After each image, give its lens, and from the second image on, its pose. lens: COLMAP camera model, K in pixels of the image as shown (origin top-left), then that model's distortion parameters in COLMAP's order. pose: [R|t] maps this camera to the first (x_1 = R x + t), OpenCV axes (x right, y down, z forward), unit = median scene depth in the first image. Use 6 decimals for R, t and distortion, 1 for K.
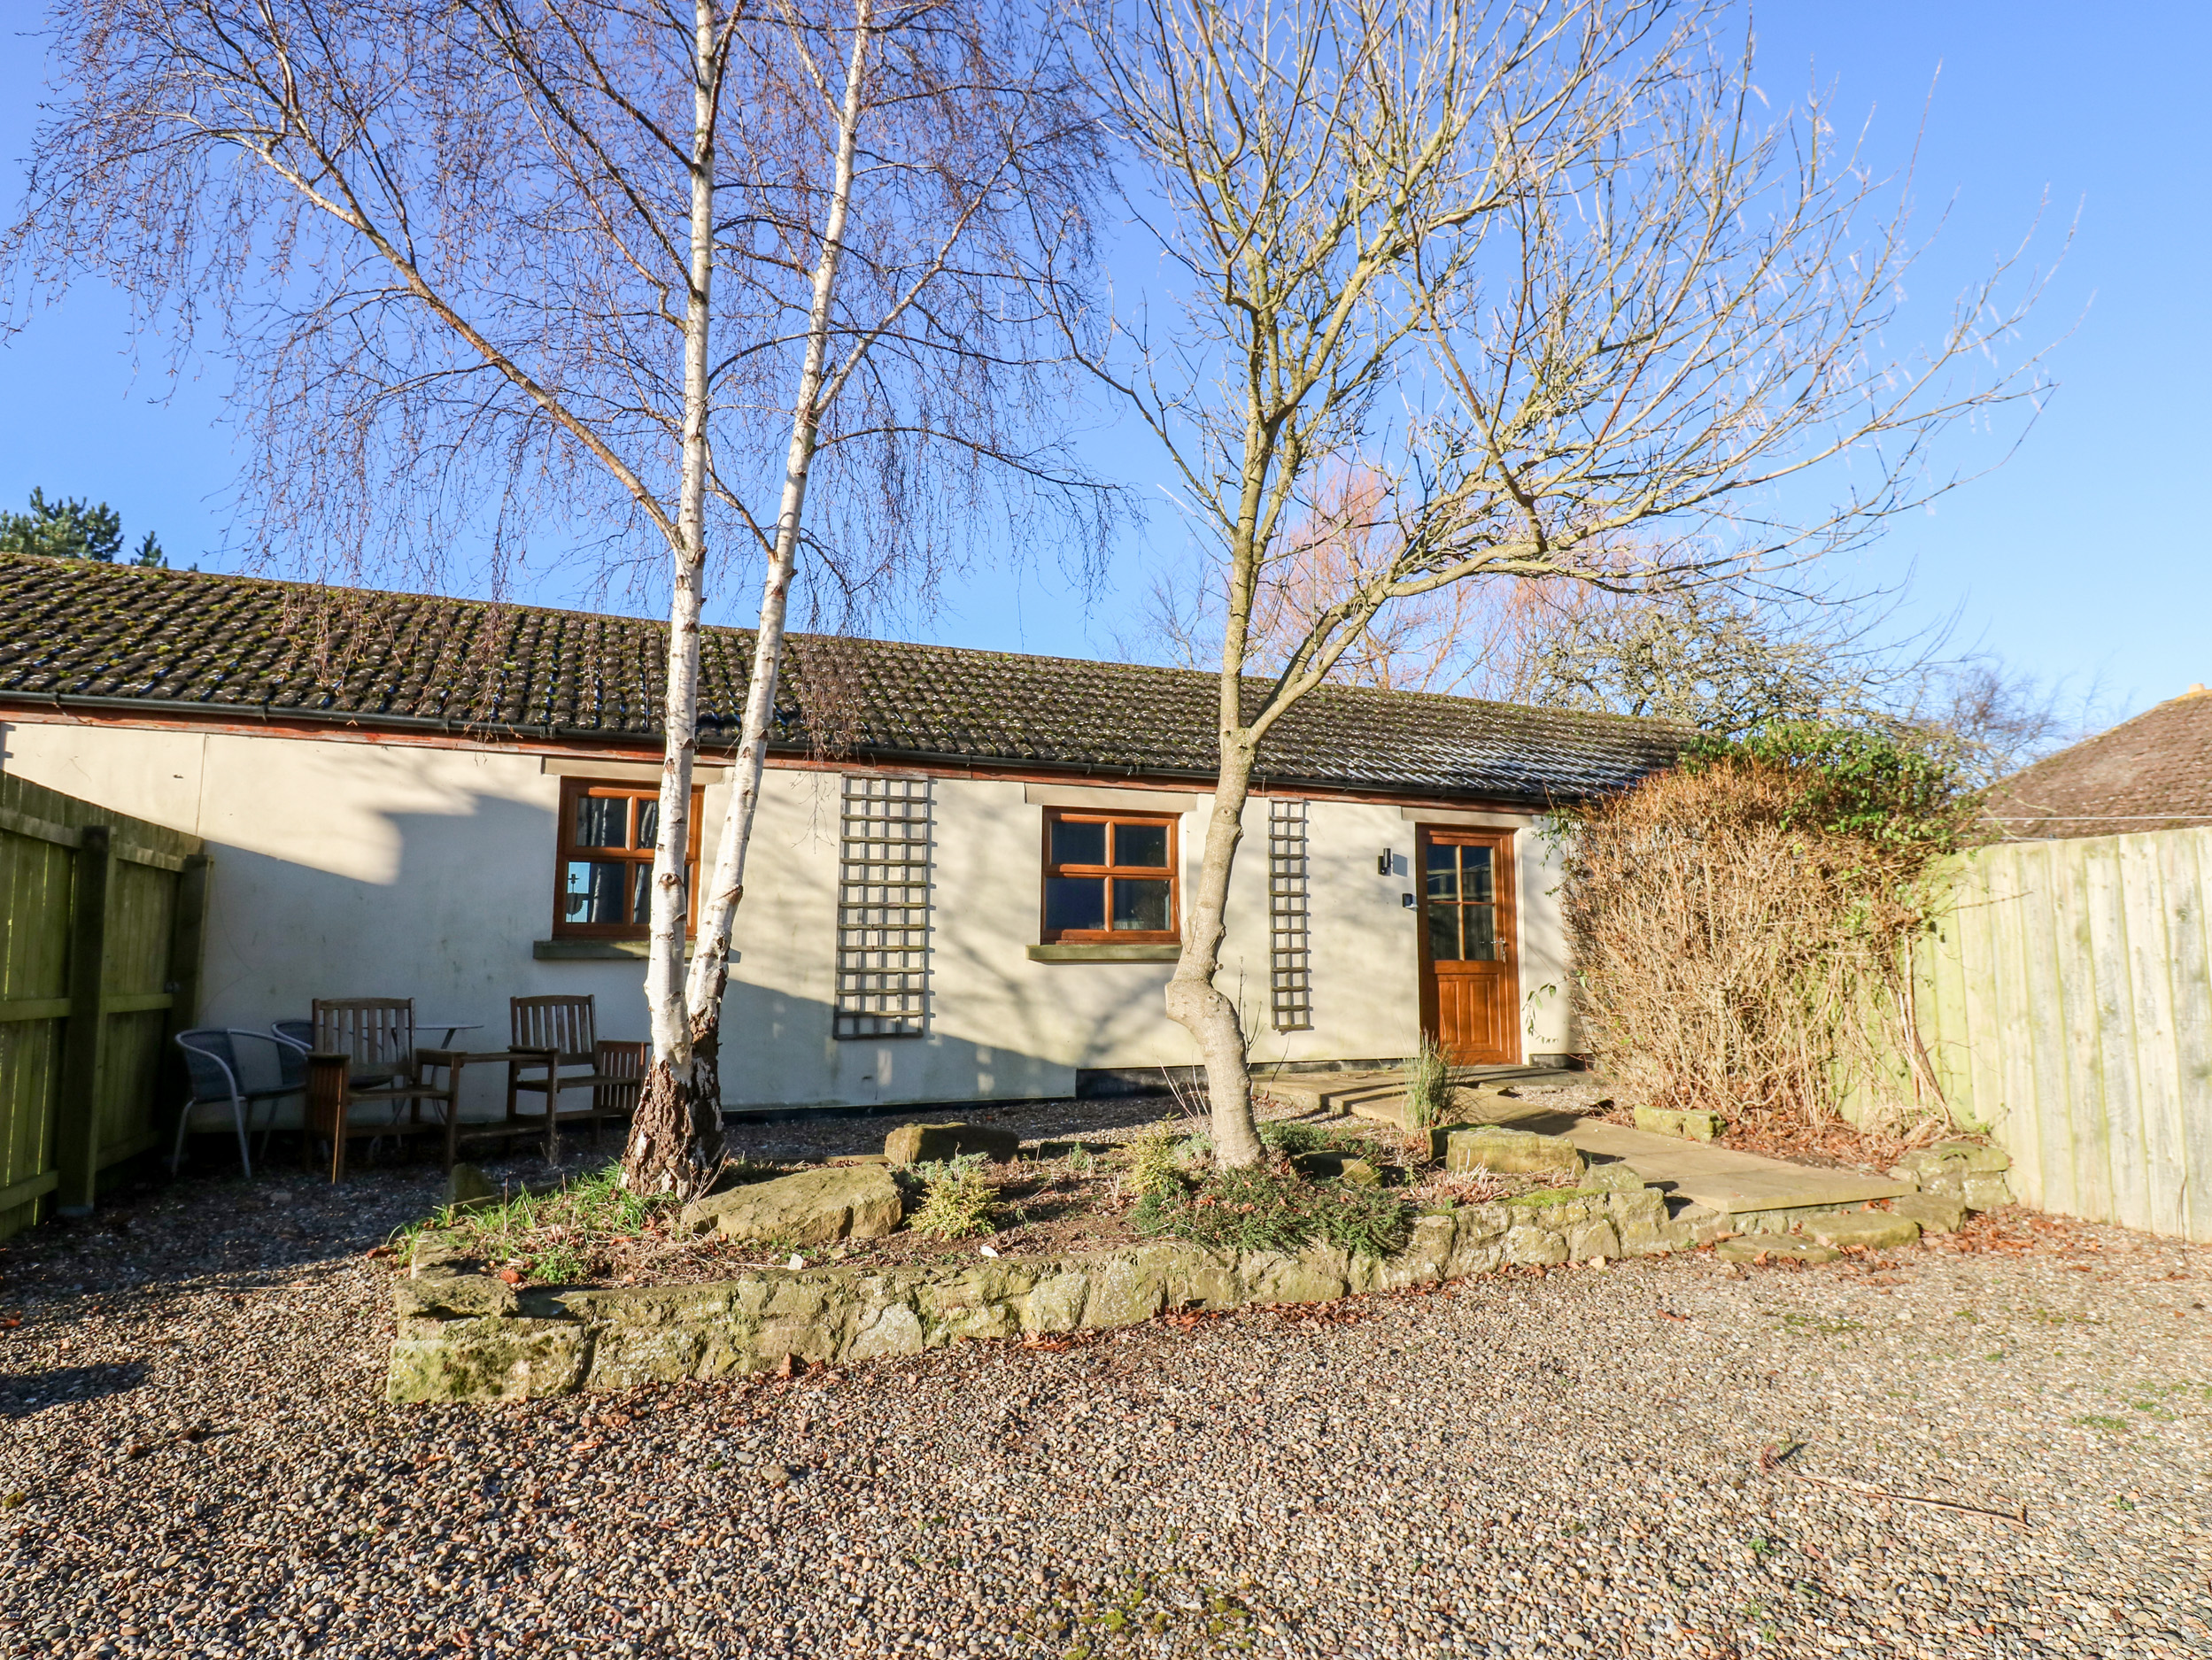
lens RADIAL K [[1262.4, 0, 1085.8], [0, 1262.4, 790.3], [0, 0, 1]] dist [-0.000278, -0.005533]
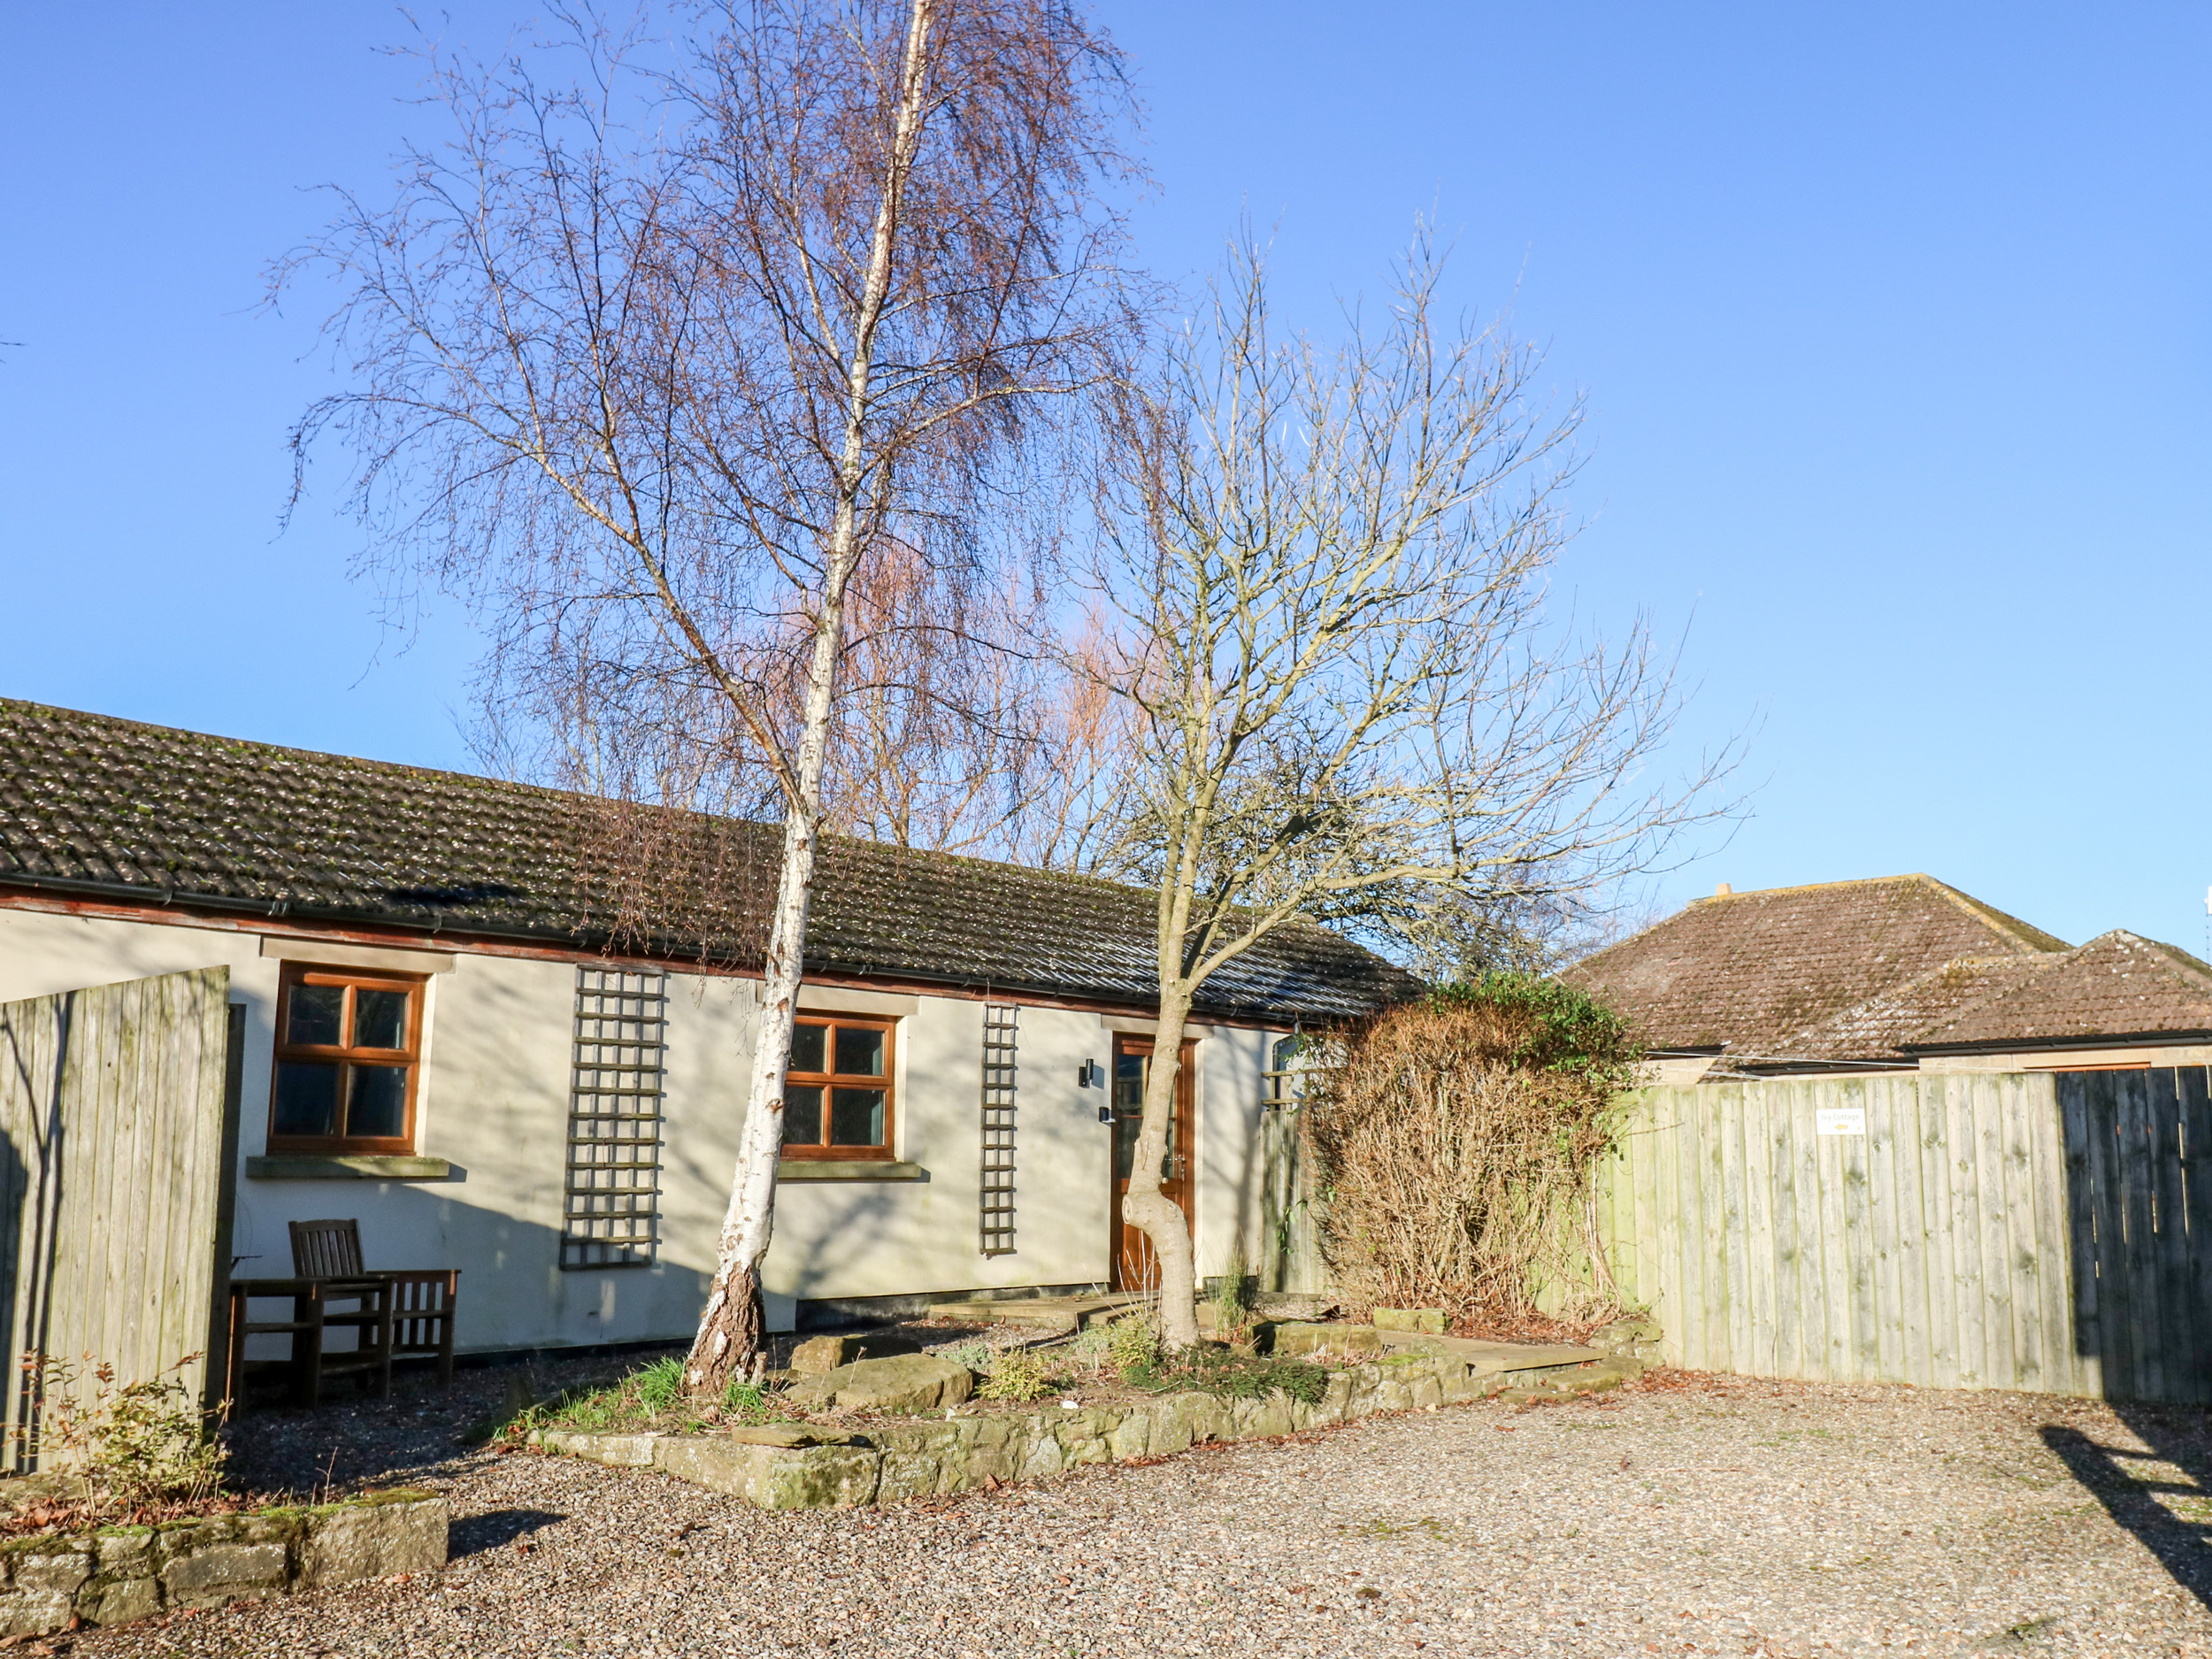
lens RADIAL K [[1990.3, 0, 1106.1], [0, 1990.3, 835.2], [0, 0, 1]] dist [0.015589, 0.016597]
pose [[0.903034, 0.071283, 0.423614, -0.457737], [-0.054241, 0.997164, -0.052167, -0.050907], [-0.426131, 0.024131, 0.904339, -0.413702]]
